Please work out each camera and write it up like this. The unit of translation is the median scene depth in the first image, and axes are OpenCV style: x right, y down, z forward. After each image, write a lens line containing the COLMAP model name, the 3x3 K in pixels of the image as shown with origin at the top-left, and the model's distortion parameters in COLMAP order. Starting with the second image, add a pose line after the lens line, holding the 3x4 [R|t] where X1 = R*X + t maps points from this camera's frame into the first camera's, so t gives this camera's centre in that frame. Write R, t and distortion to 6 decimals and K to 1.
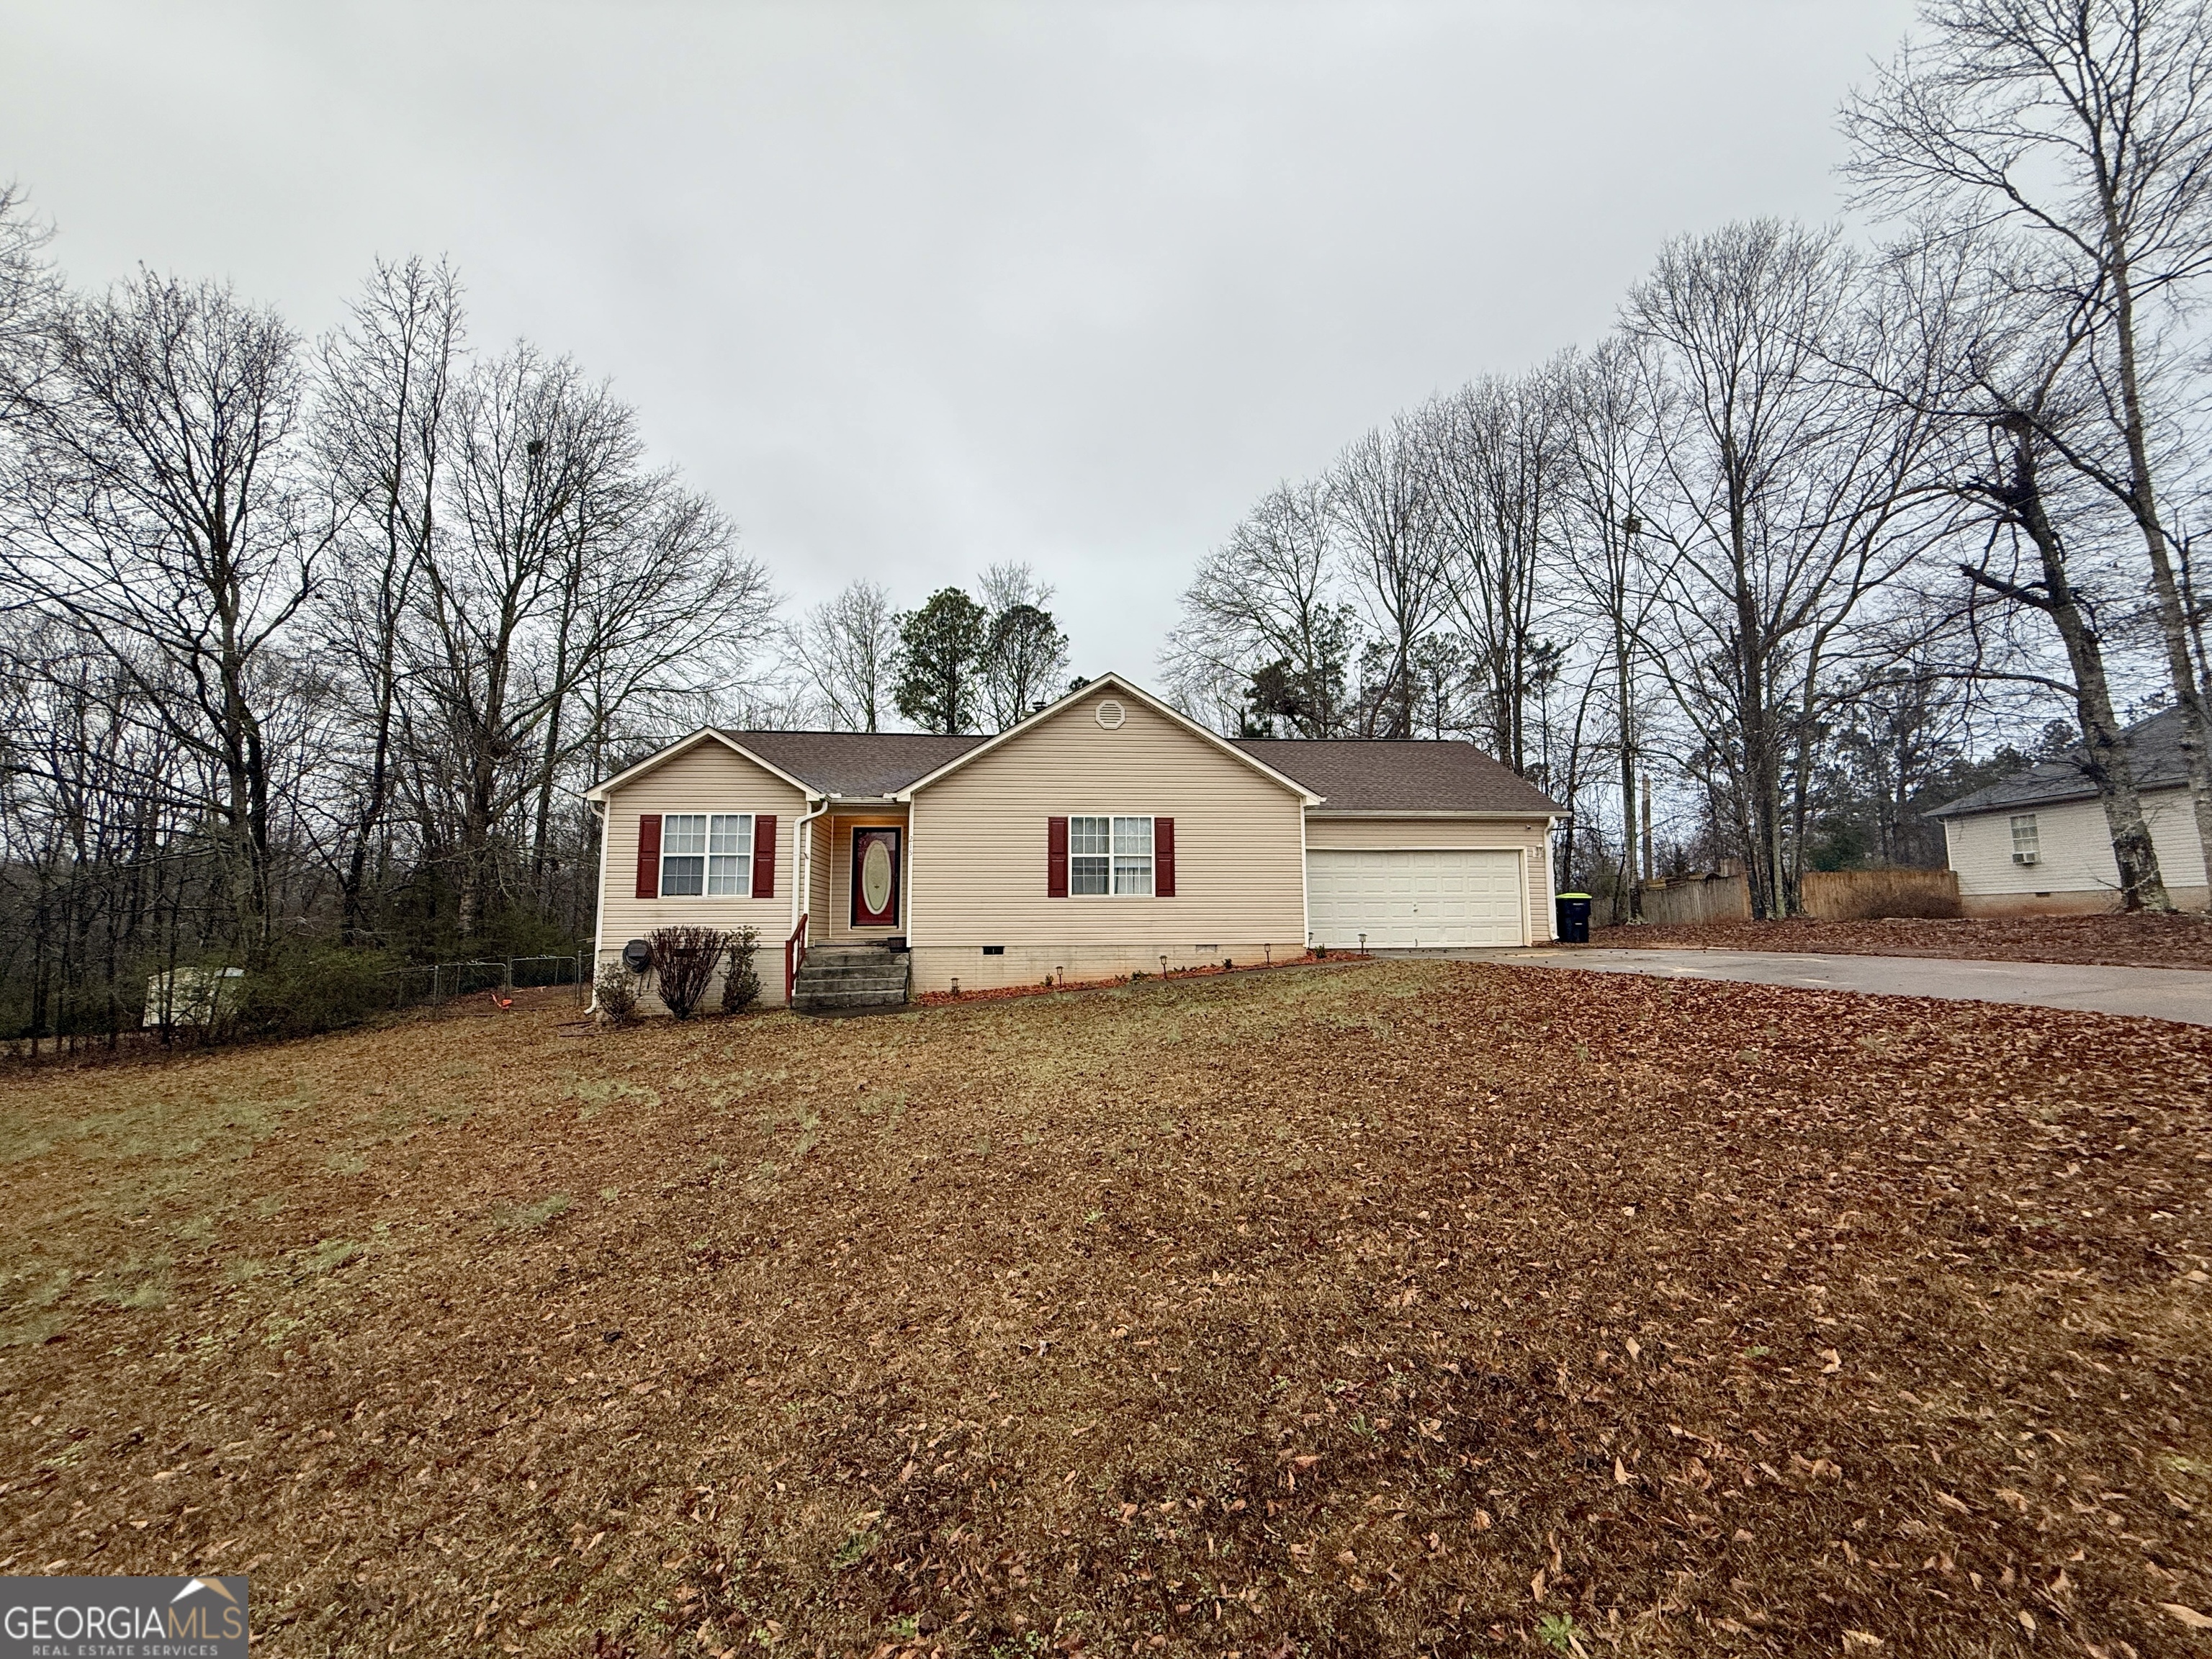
lens RADIAL K [[878.7, 0, 1100.3], [0, 878.7, 827.0], [0, 0, 1]] dist [0.001579, -0.000674]
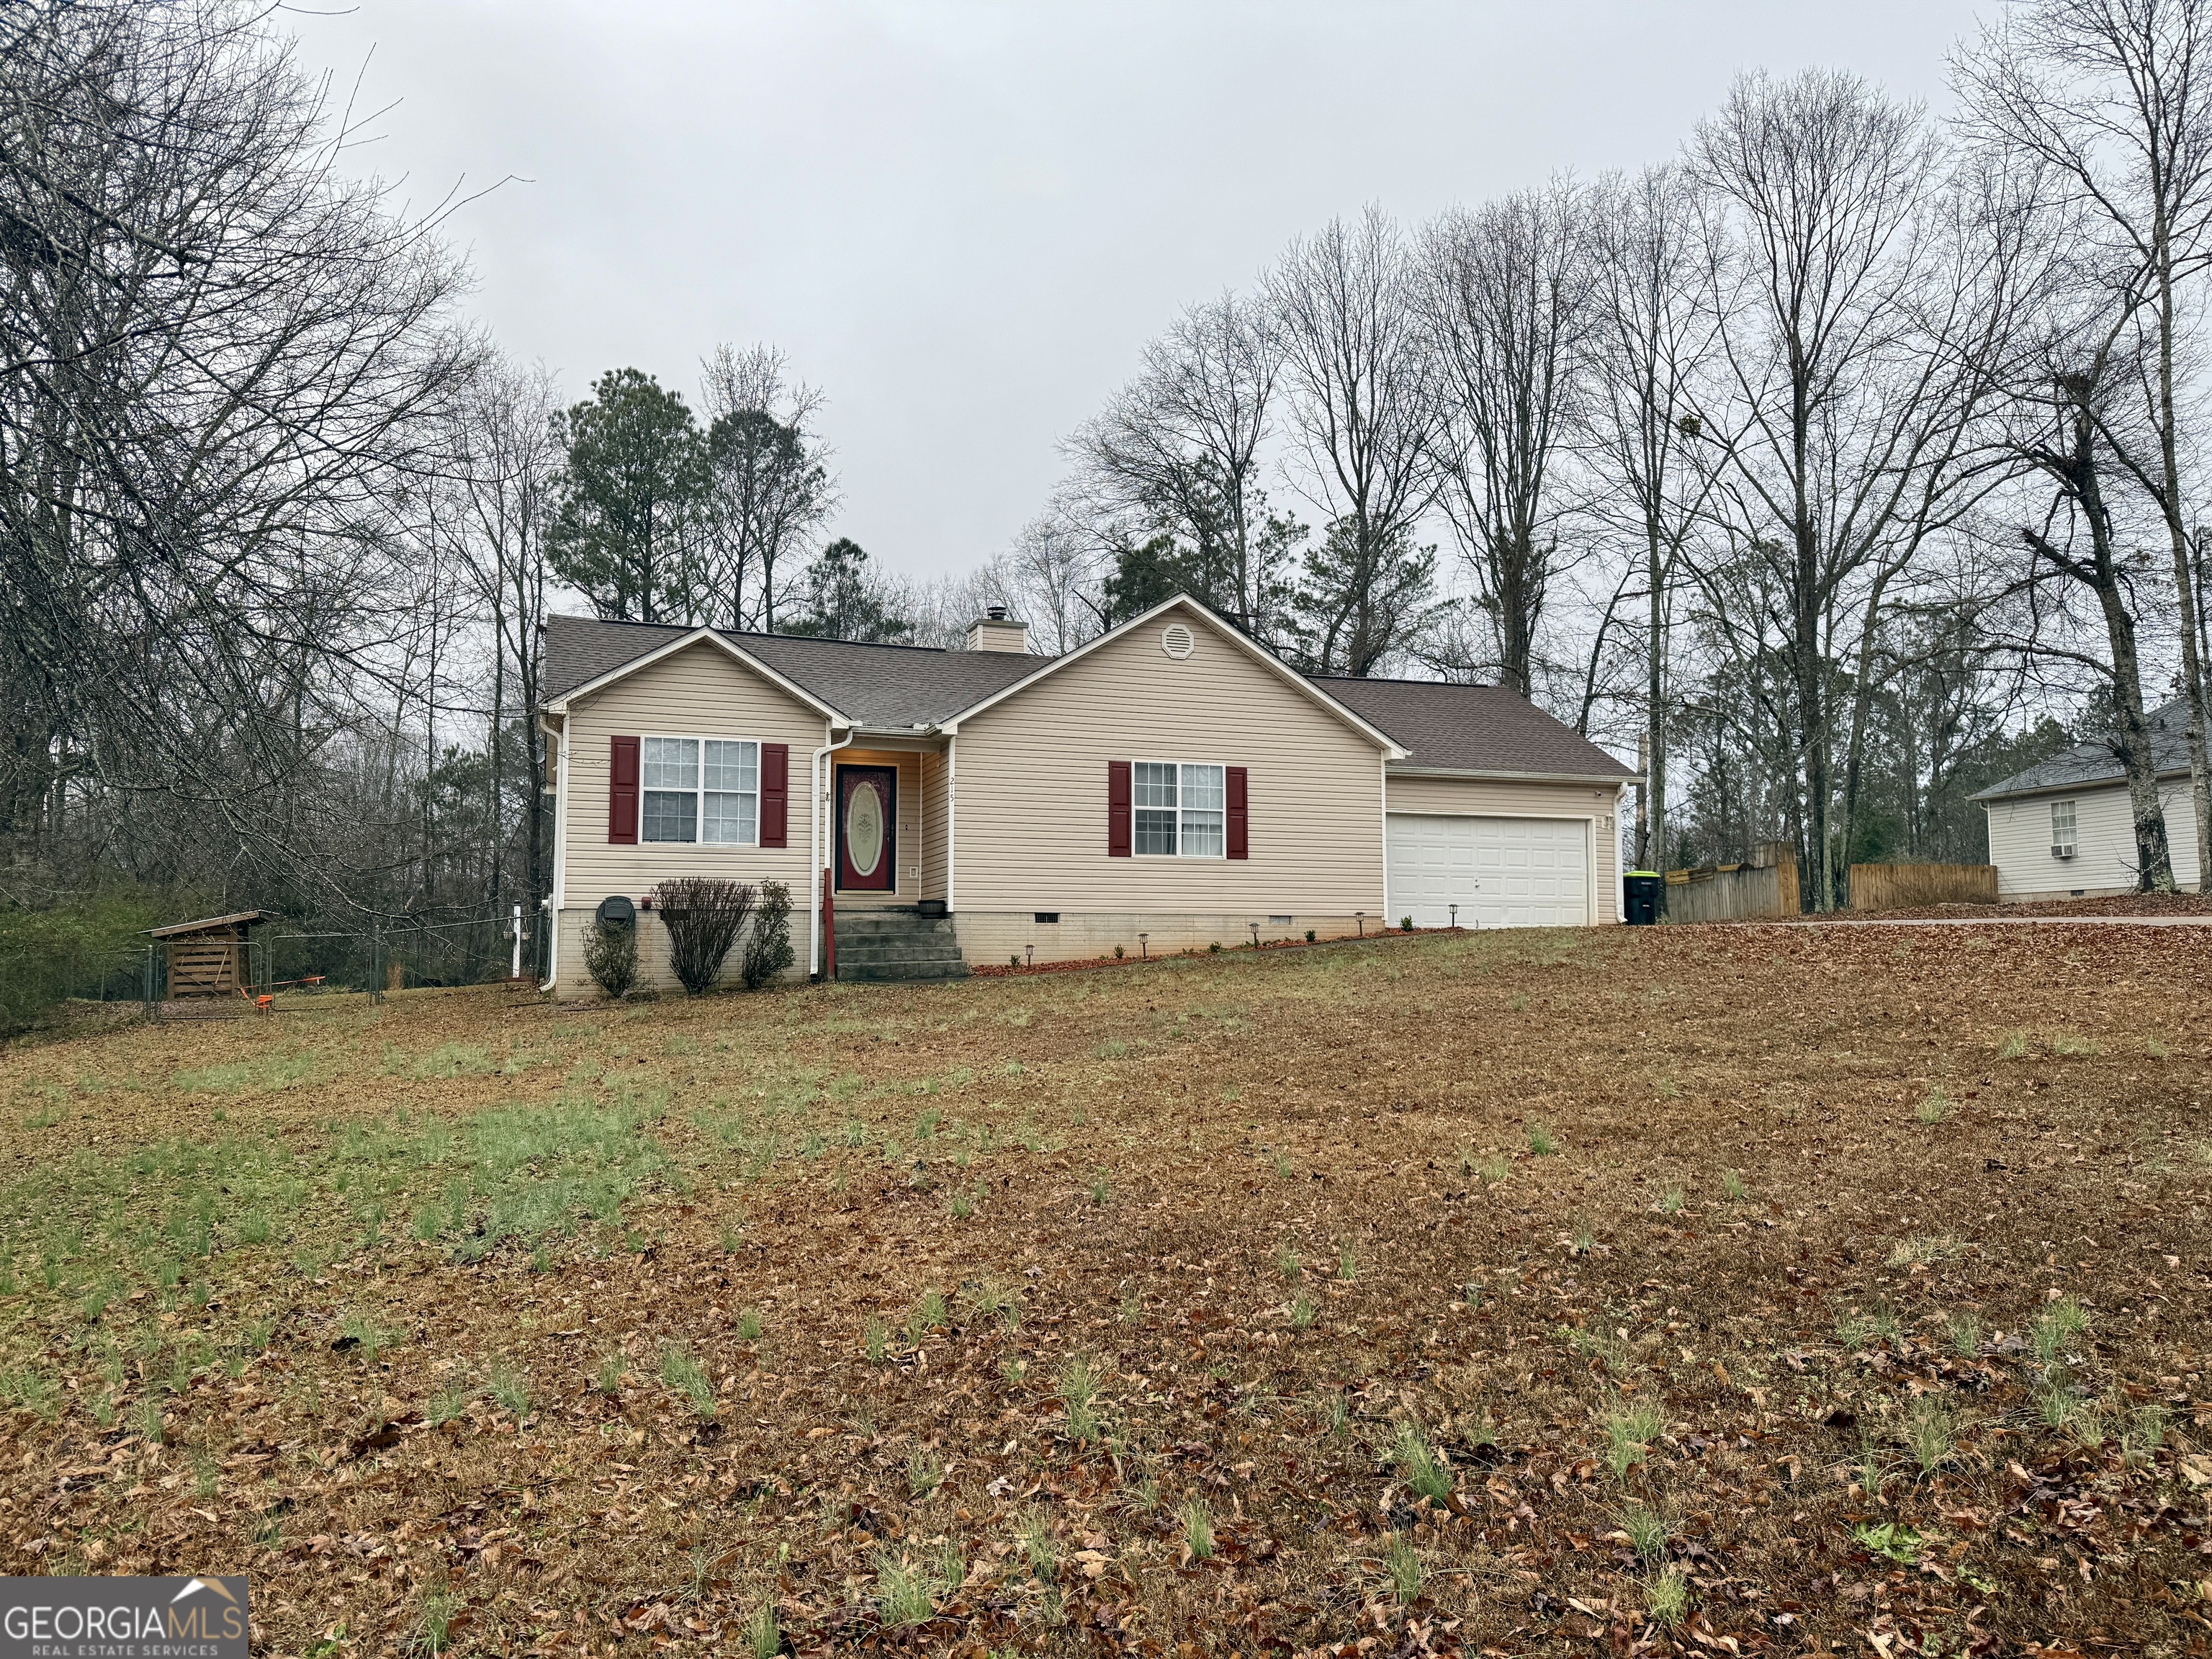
lens RADIAL K [[1534.3, 0, 1120.1], [0, 1534.3, 836.6], [0, 0, 1]] dist [0.093244, -0.101960]
pose [[0.963734, 0.026473, 0.265549, -0.421919], [-0.034149, 0.999121, 0.024328, 0.024445], [-0.264671, -0.032514, 0.963790, -0.399577]]
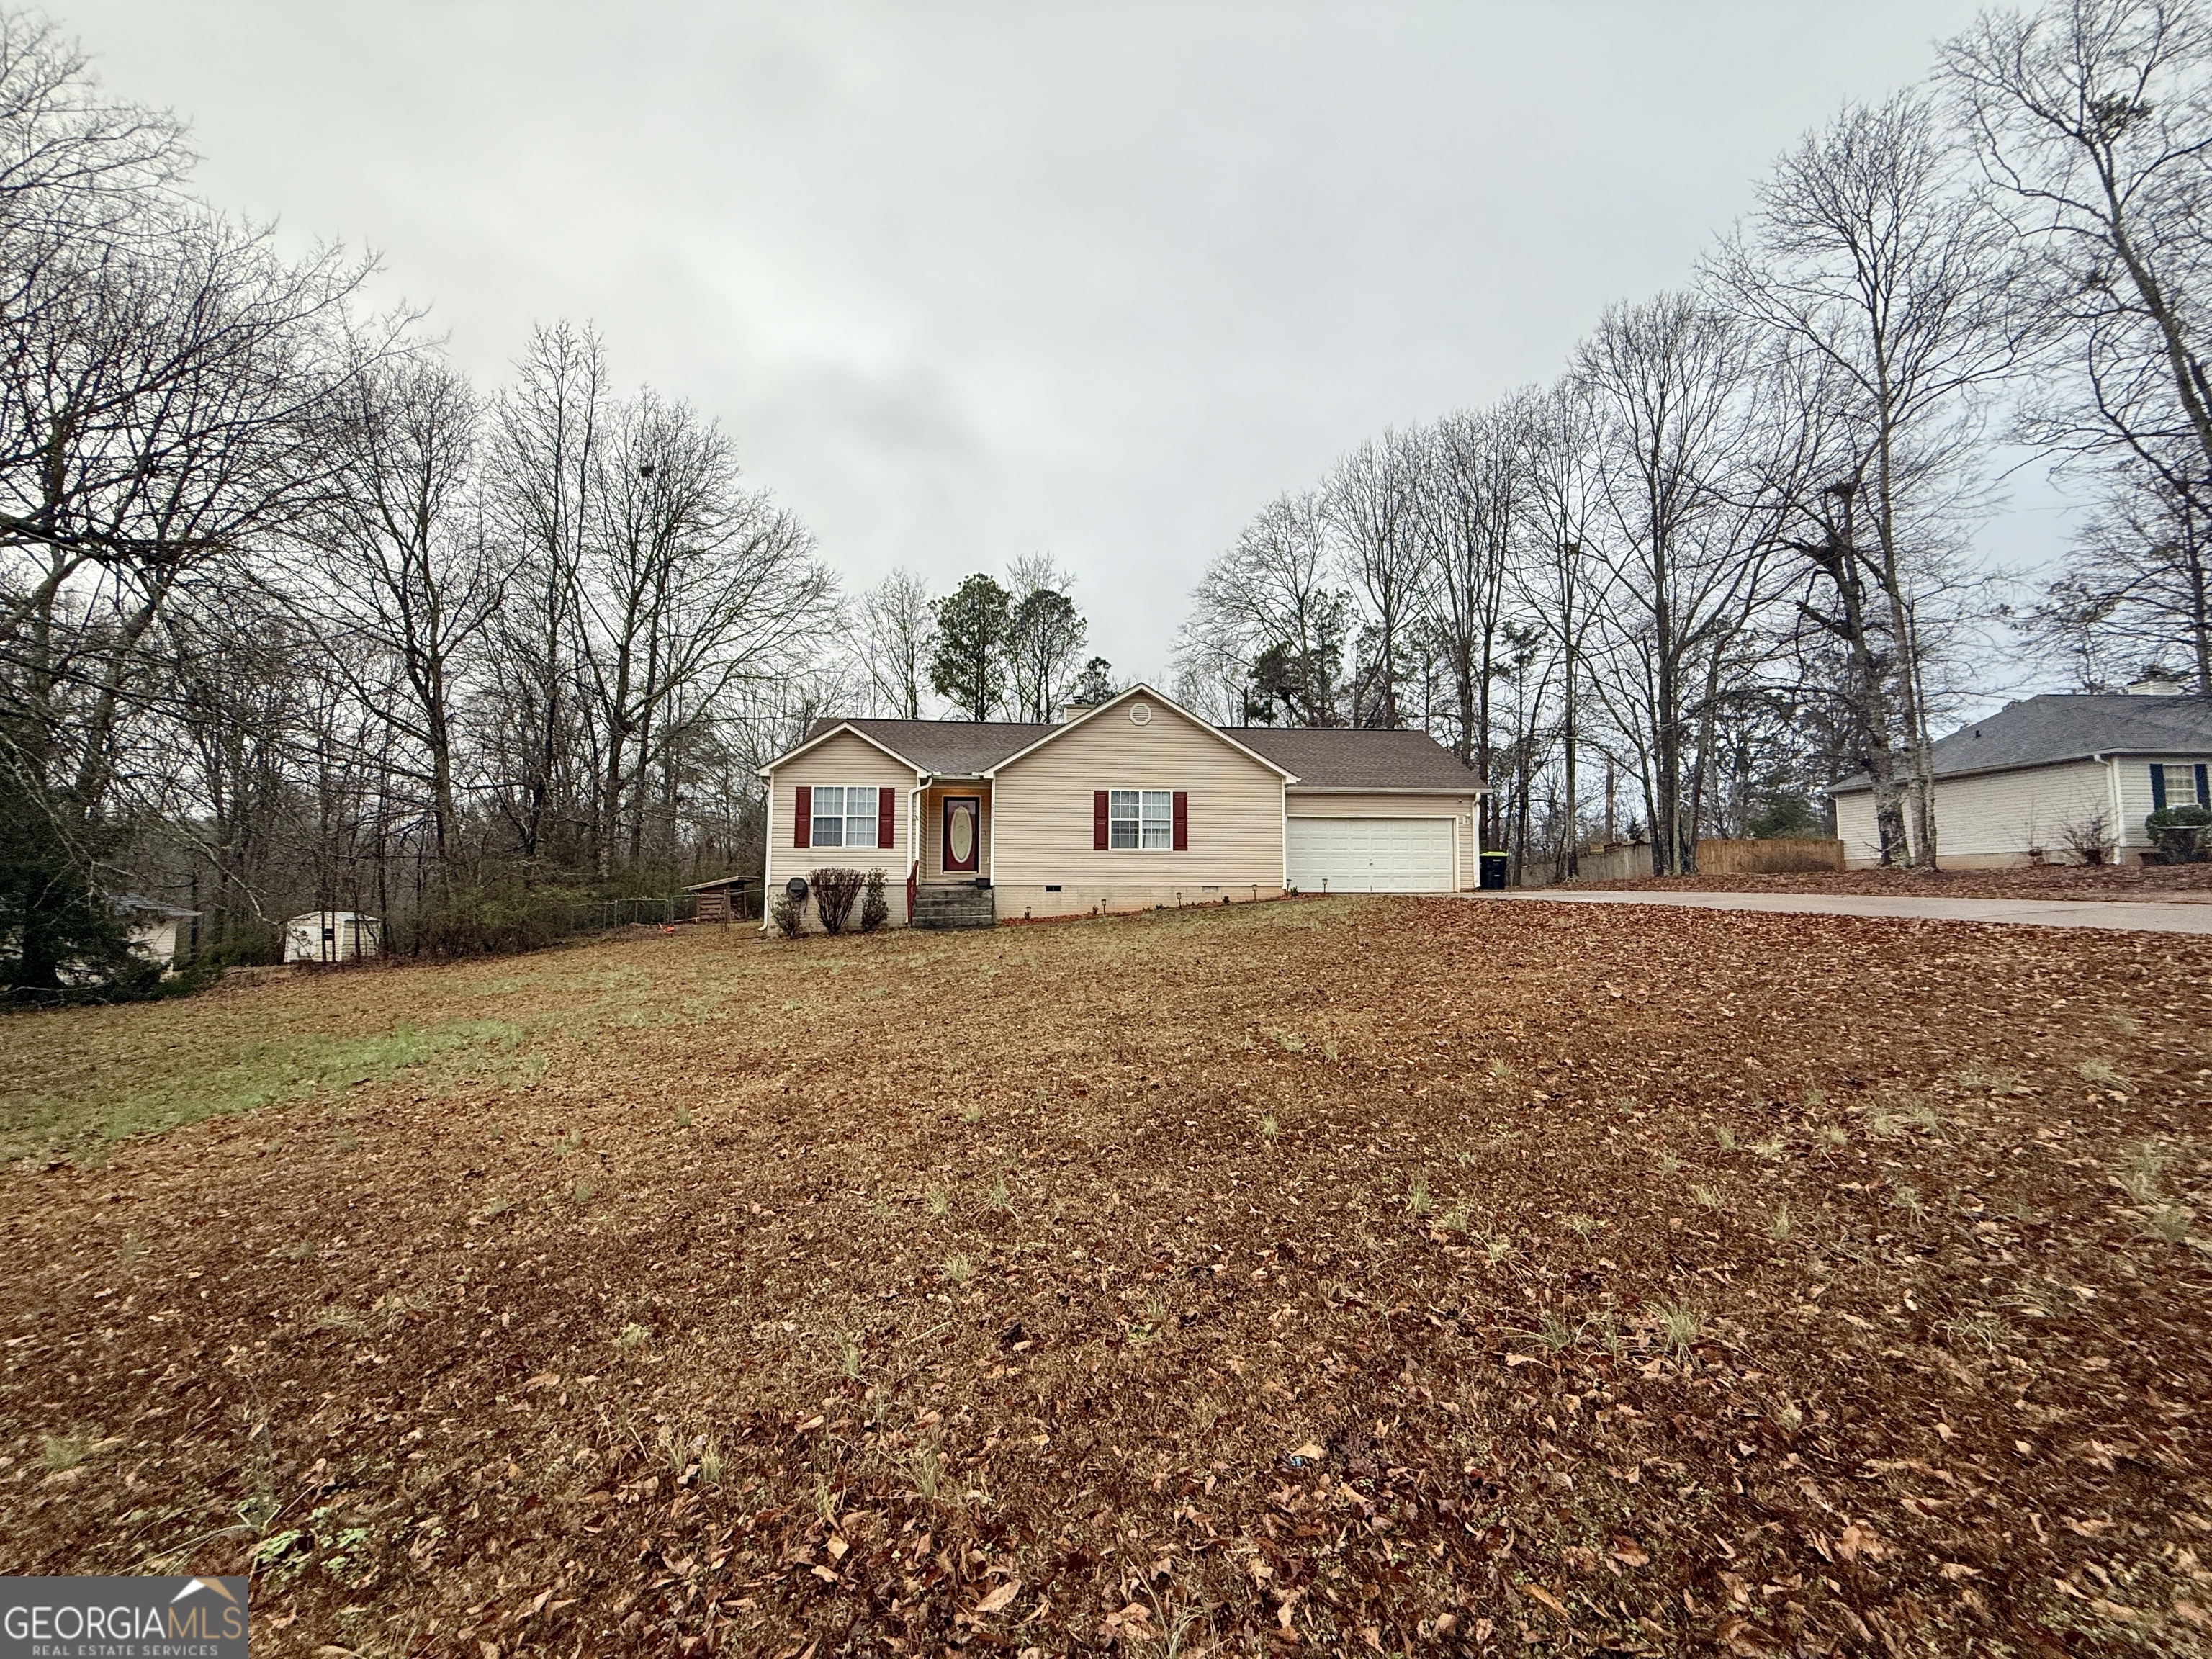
lens RADIAL K [[878.7, 0, 1100.3], [0, 878.7, 827.0], [0, 0, 1]] dist [0.001579, -0.000674]
pose [[0.999948, 0.008700, -0.005406, -0.040625], [-0.008487, 0.999231, 0.038281, -0.007044], [0.005735, -0.038233, 0.999252, -0.336736]]
